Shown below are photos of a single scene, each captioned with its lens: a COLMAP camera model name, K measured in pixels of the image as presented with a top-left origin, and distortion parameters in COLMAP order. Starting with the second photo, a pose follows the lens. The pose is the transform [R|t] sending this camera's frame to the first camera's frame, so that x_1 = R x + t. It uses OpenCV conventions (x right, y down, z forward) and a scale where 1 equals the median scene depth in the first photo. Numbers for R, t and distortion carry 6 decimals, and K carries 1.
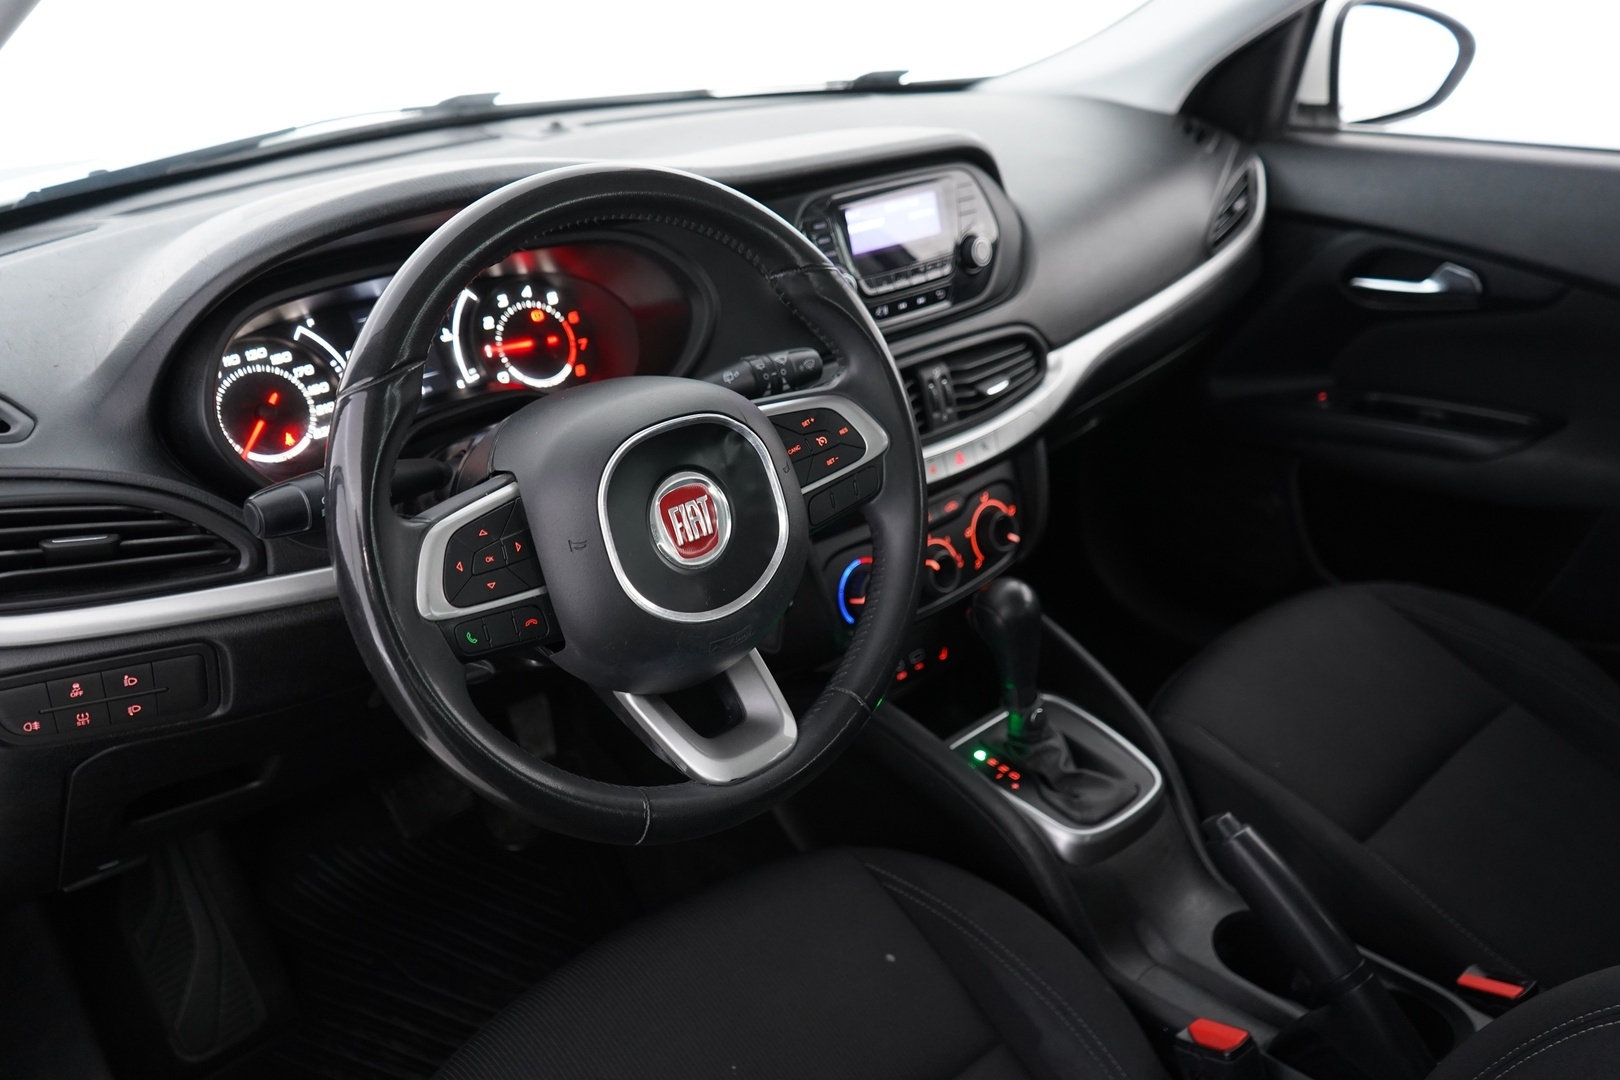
lens RADIAL K [[1339.2, 0, 818.7], [0, 1339.2, 536.3], [0, 0, 1]] dist [-0.014115, 0.045136]
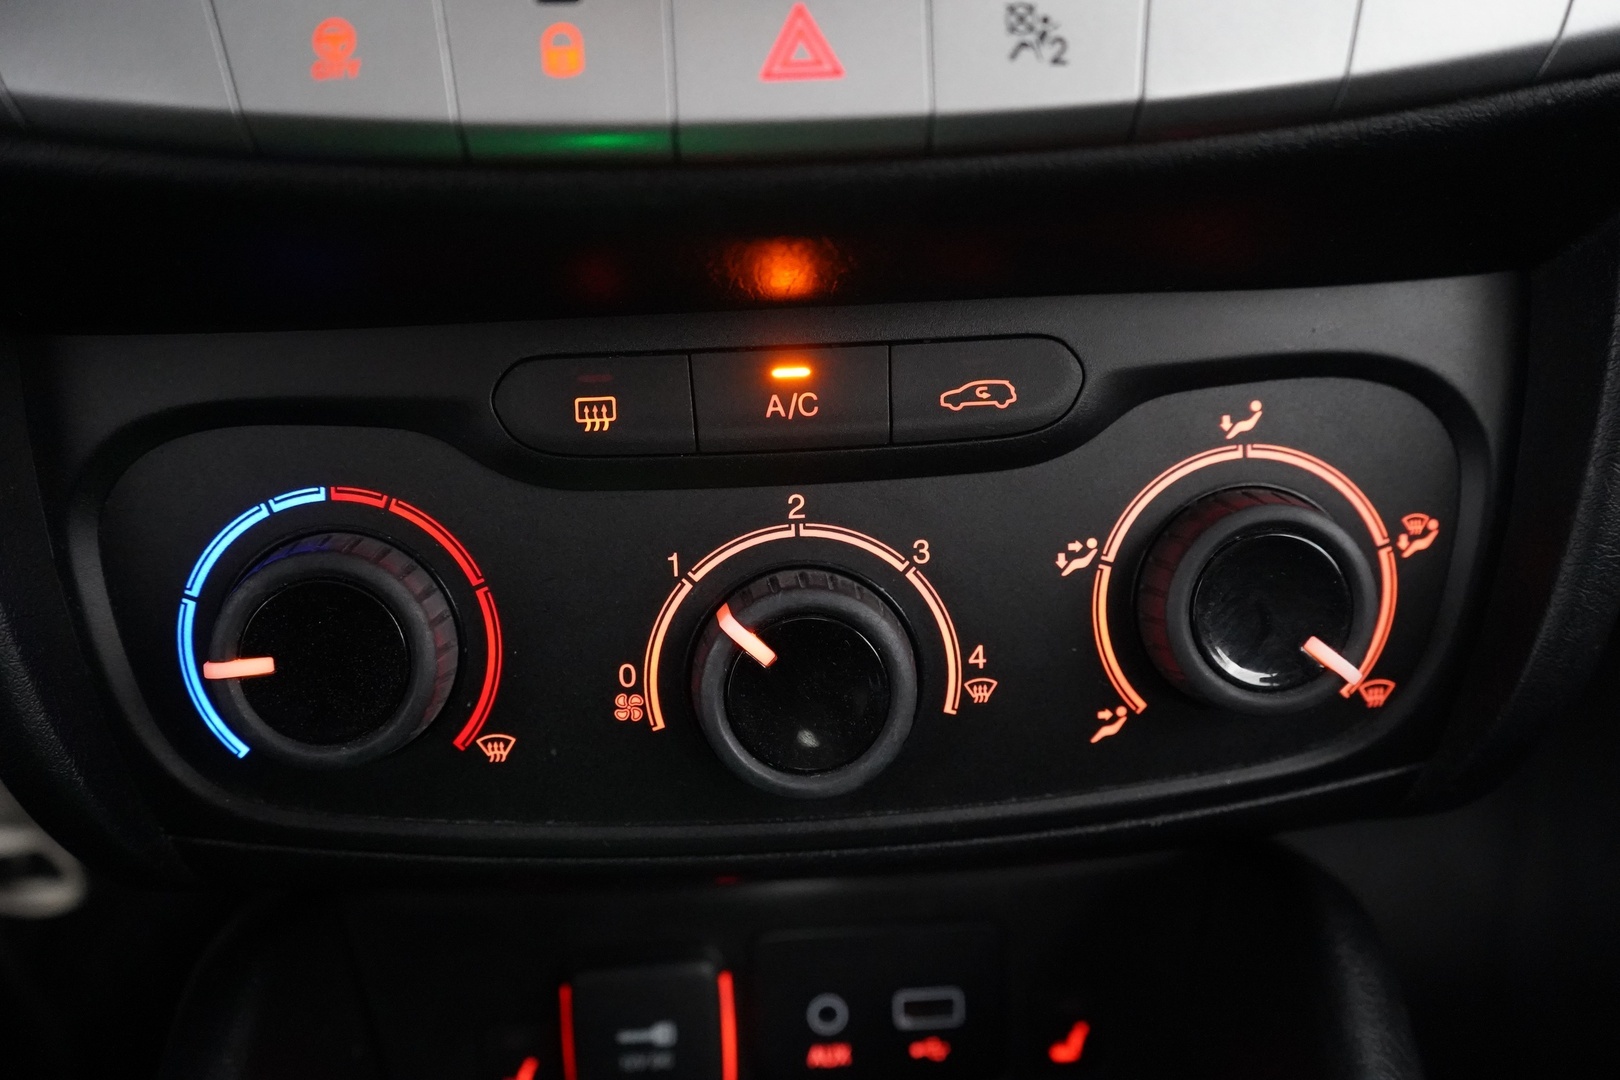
lens RADIAL K [[1626.2, 0, 815.5], [0, 1626.2, 551.0], [0, 0, 1]] dist [-0.017556, 0.000000]
pose [[0.767157, 0.273976, -0.580006, 0.250907], [-0.270055, 0.958108, 0.095385, -0.018516], [0.581842, 0.083458, 0.809008, 0.880314]]
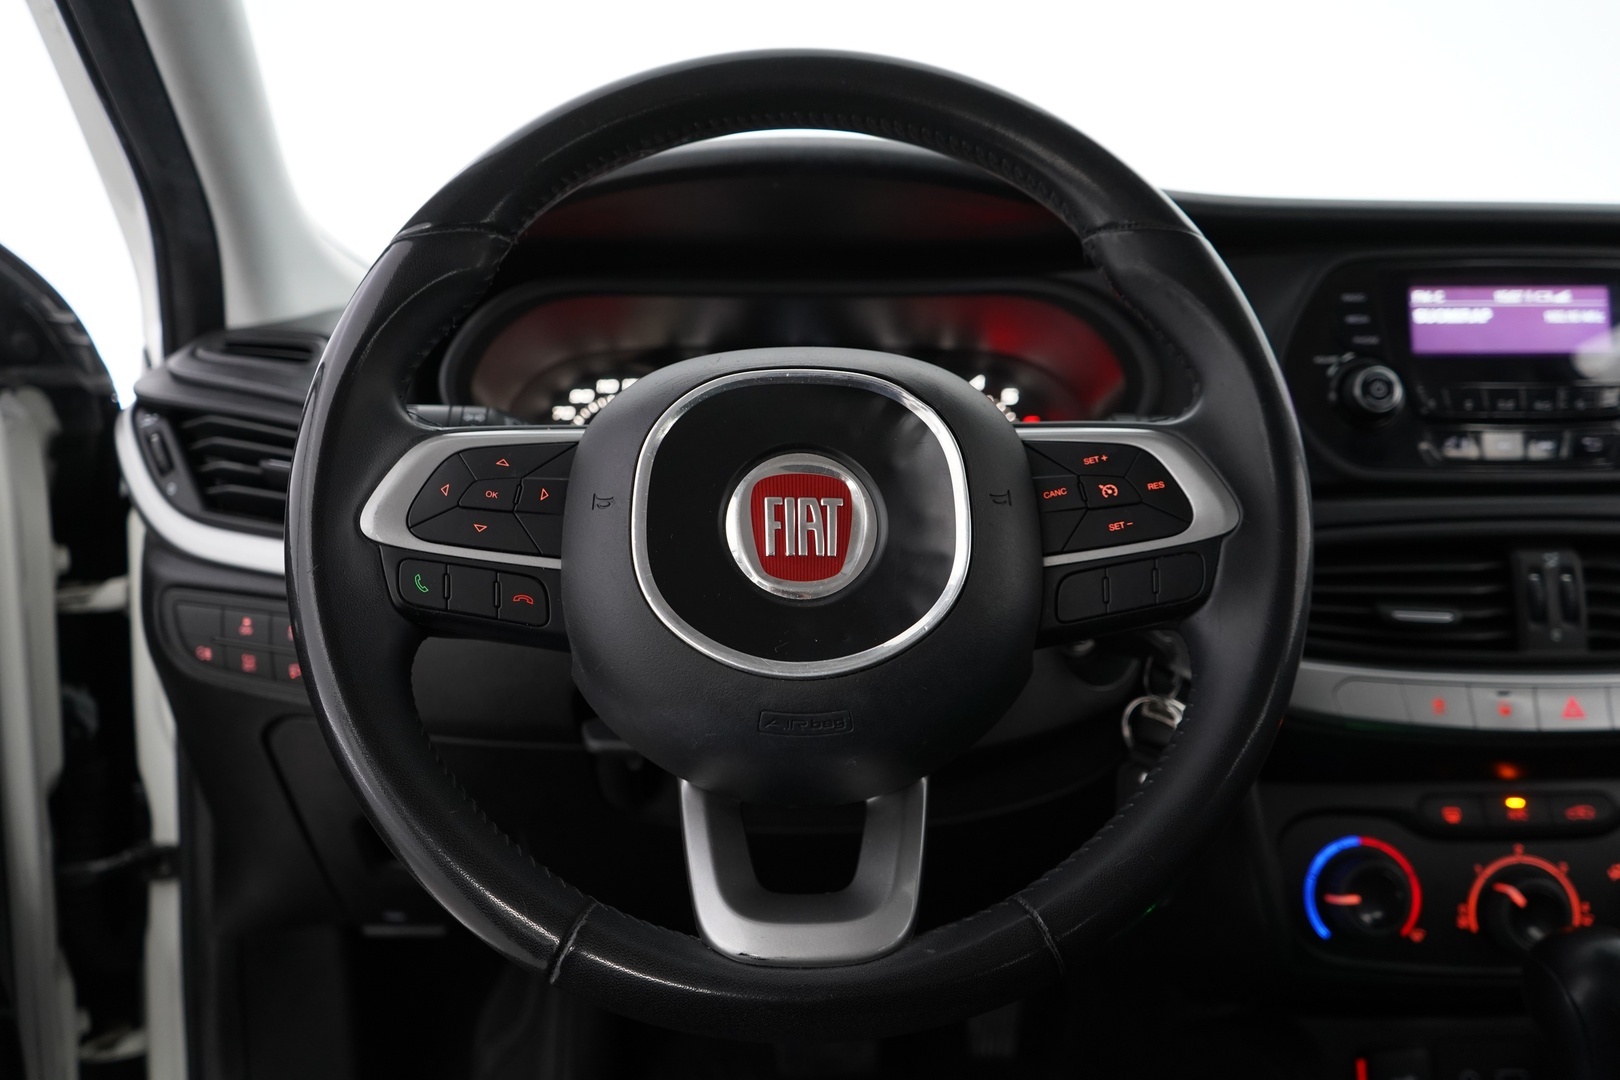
lens RADIAL K [[1339.2, 0, 808.1], [0, 1339.2, 536.8], [0, 0, 1]] dist [-0.014115, 0.045136]
pose [[0.754538, 0.113724, -0.646328, 0.230660], [-0.296218, 0.937853, -0.180793, 0.077294], [0.585601, 0.327869, 0.741333, 0.371352]]
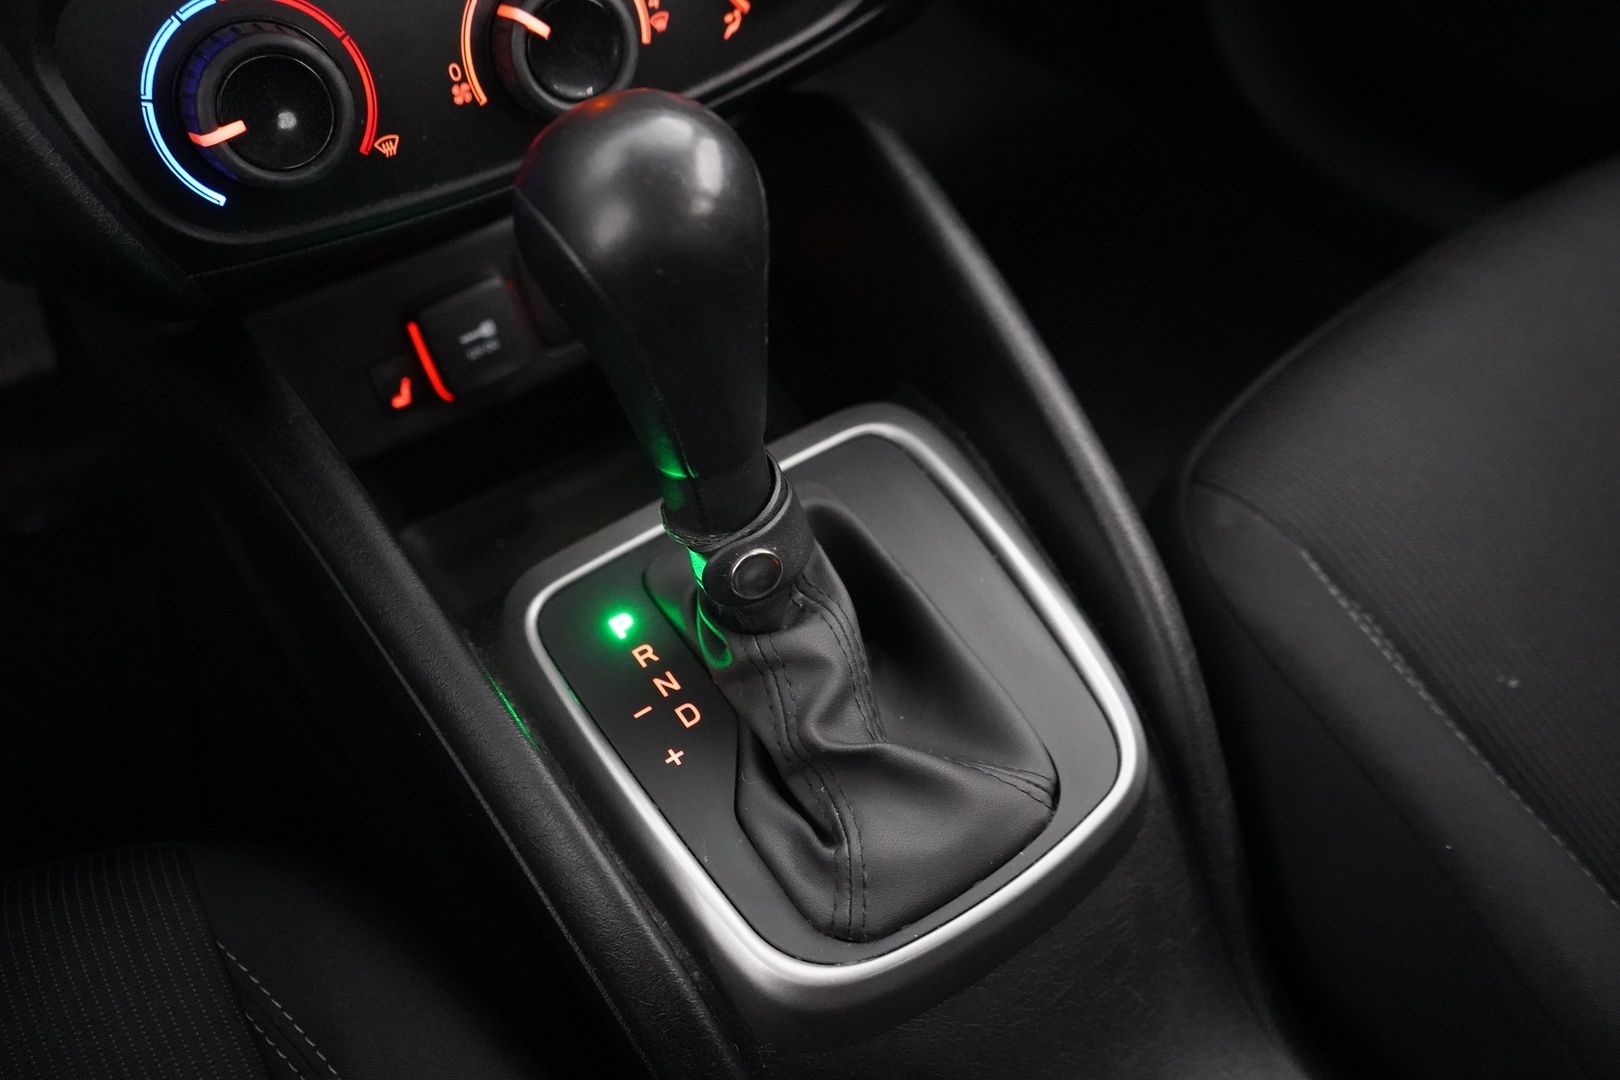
lens RADIAL K [[1339.2, 0, 811.0], [0, 1339.2, 540.6], [0, 0, 1]] dist [-0.014115, 0.045136]
pose [[0.987345, 0.104770, -0.119049, 0.217959], [-0.047881, 0.912602, 0.406035, 0.001959], [0.151185, -0.395196, 0.906070, 0.739440]]
